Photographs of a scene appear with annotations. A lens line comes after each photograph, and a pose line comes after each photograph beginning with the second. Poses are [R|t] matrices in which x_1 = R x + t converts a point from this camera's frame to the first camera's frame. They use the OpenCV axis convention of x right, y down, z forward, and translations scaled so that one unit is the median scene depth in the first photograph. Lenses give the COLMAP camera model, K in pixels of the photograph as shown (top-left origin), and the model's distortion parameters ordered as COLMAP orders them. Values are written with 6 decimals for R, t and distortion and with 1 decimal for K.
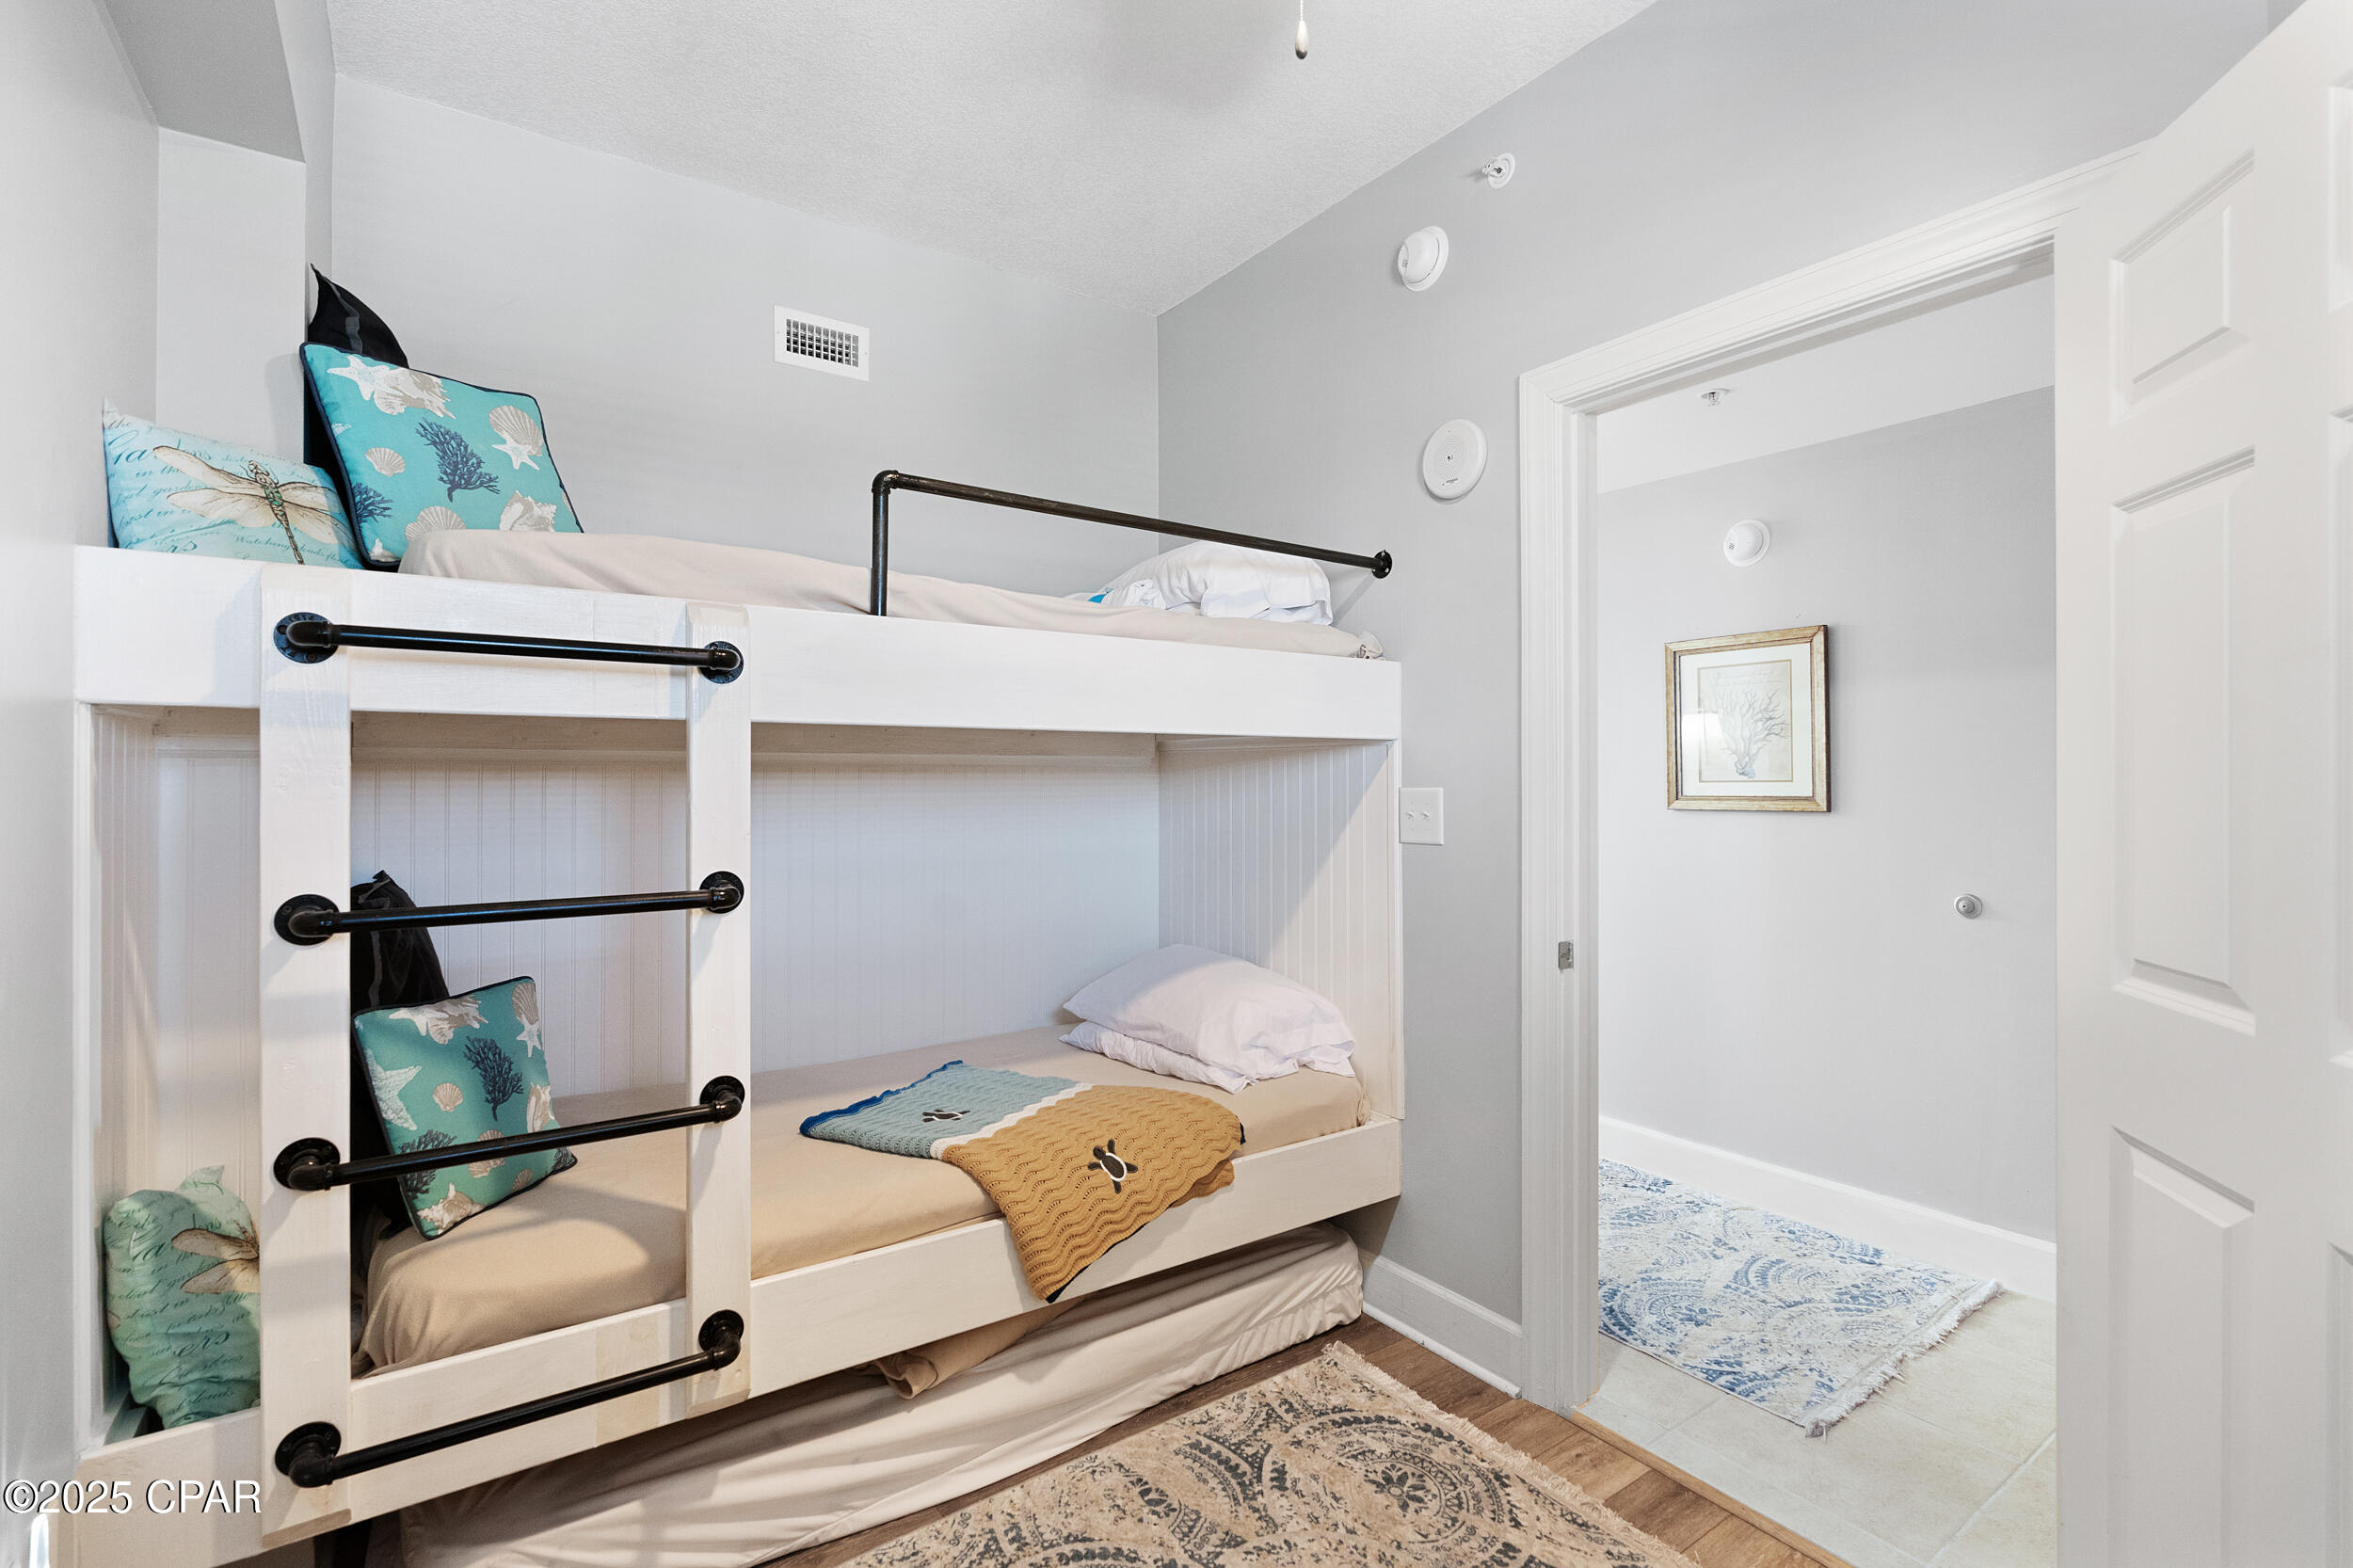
lens RADIAL K [[1051.5, 0, 1194.4], [0, 1051.5, 776.7], [0, 0, 1]] dist [-0.007291, 0.000562]
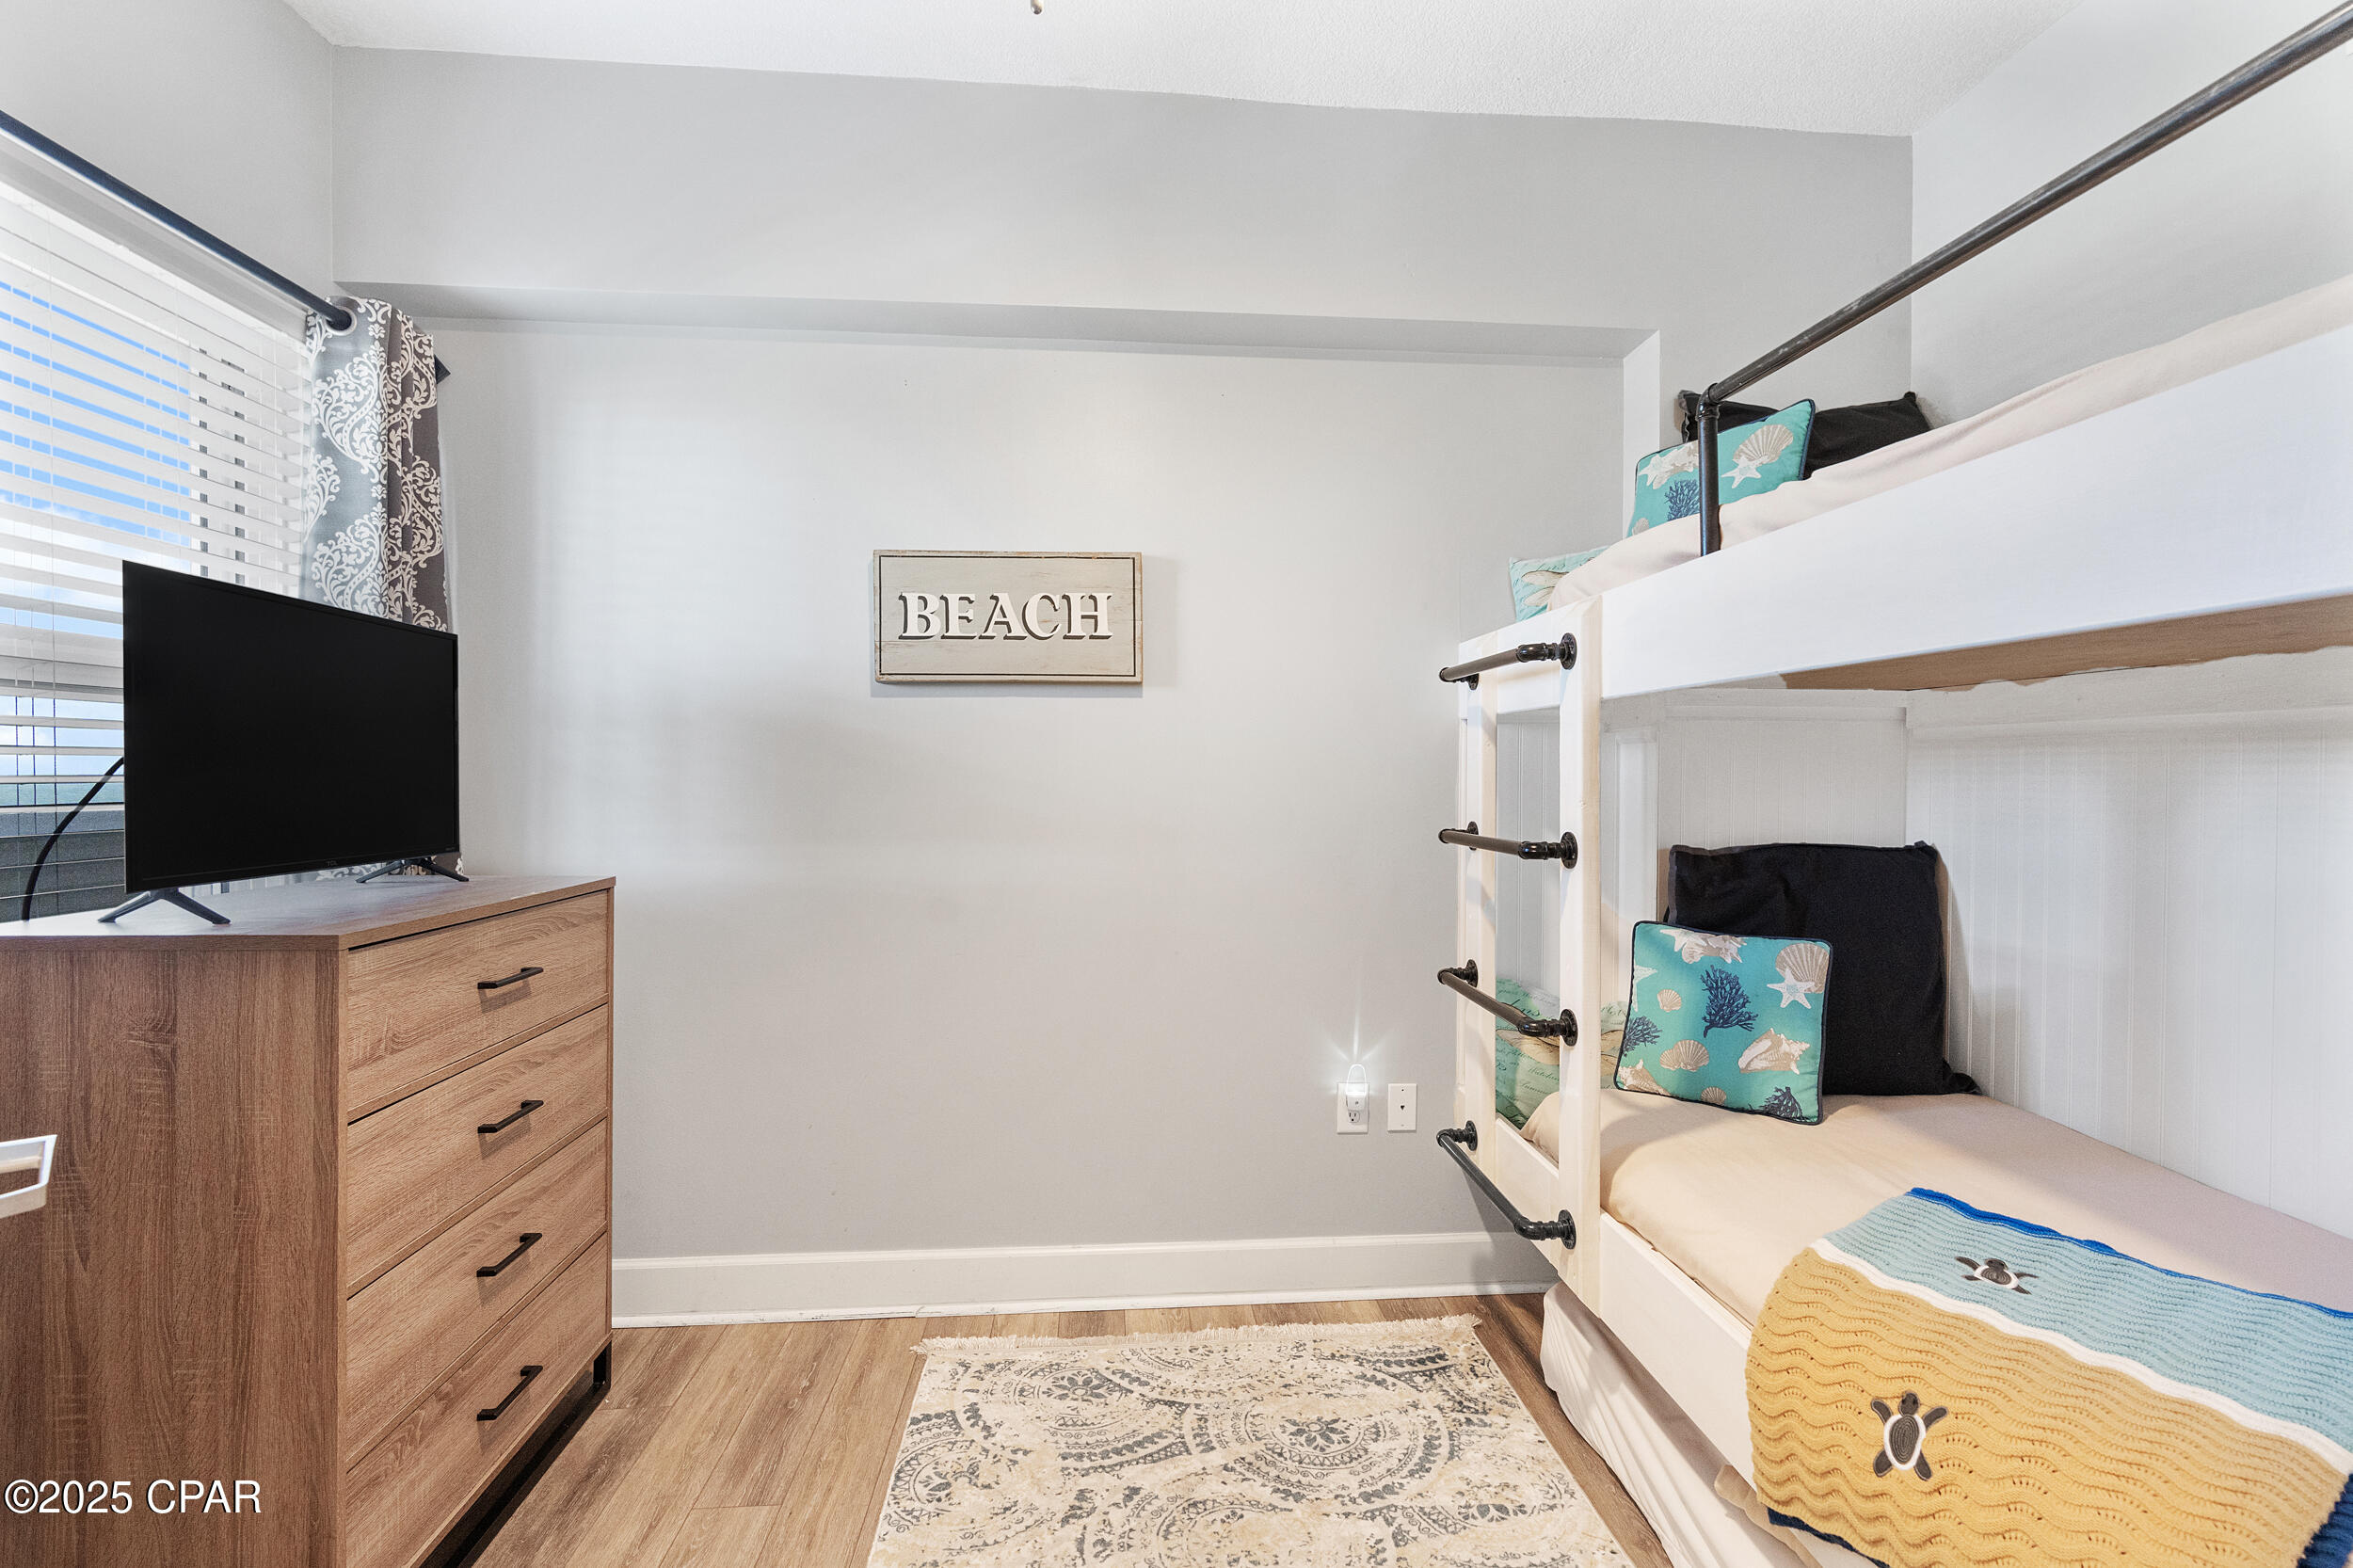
lens RADIAL K [[1051.5, 0, 1194.4], [0, 1051.5, 776.7], [0, 0, 1]] dist [-0.007291, 0.000562]
pose [[-0.509003, 0.000817, -0.860764, 0.643175], [-0.002455, 0.999994, 0.002401, 0.023412], [0.860761, 0.003335, -0.508998, 1.046985]]
